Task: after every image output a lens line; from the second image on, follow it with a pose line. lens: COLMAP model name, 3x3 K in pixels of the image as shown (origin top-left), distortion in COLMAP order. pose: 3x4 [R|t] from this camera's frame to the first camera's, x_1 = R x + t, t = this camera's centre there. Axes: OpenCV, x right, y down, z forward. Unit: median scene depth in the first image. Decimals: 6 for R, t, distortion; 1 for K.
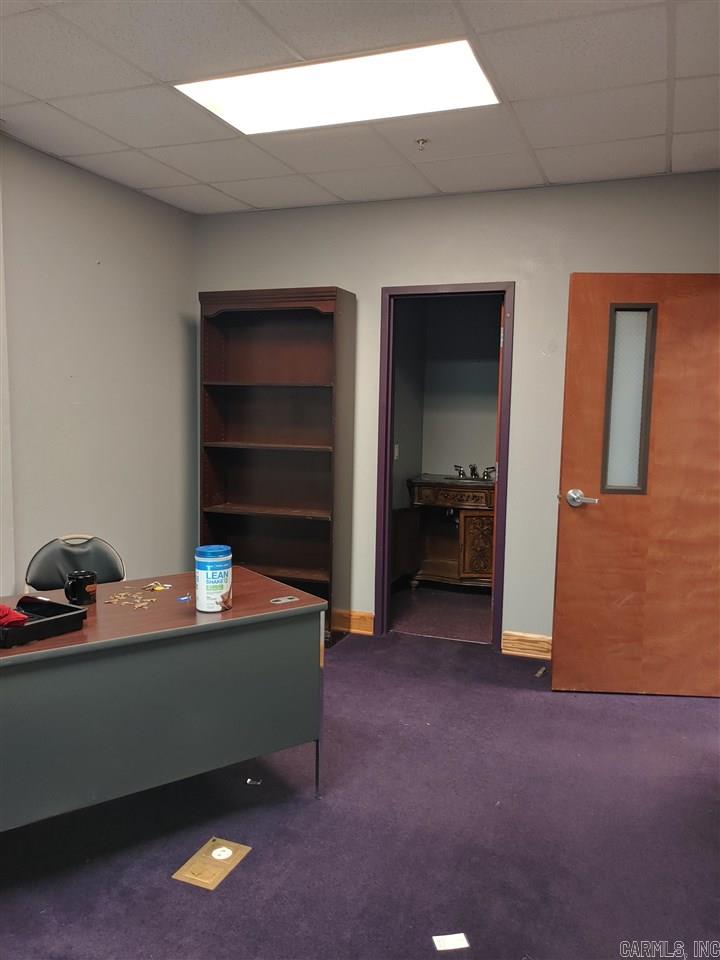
lens RADIAL K [[754.7, 0, 355.2], [0, 754.7, 486.4], [0, 0, 1]] dist [0.040277, -0.030069]
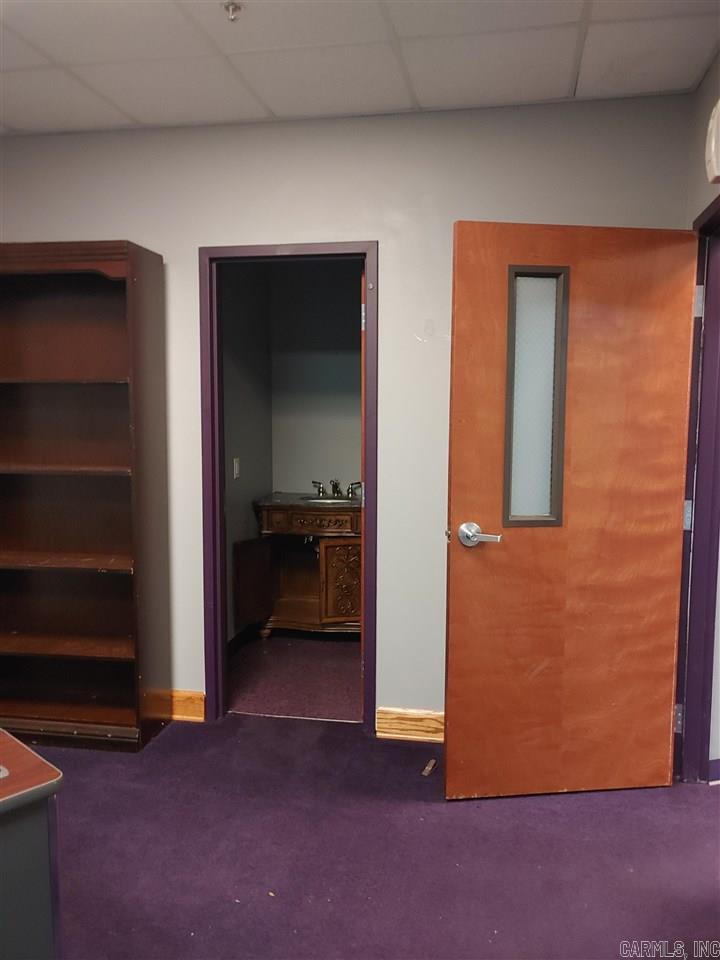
lens RADIAL K [[754.7, 0, 361.5], [0, 754.7, 481.5], [0, 0, 1]] dist [0.040277, -0.030069]
pose [[0.983143, -0.030235, 0.180320, 0.055830], [0.031851, 0.999474, -0.006073, -0.031868], [-0.180041, 0.011714, 0.983589, 0.285378]]
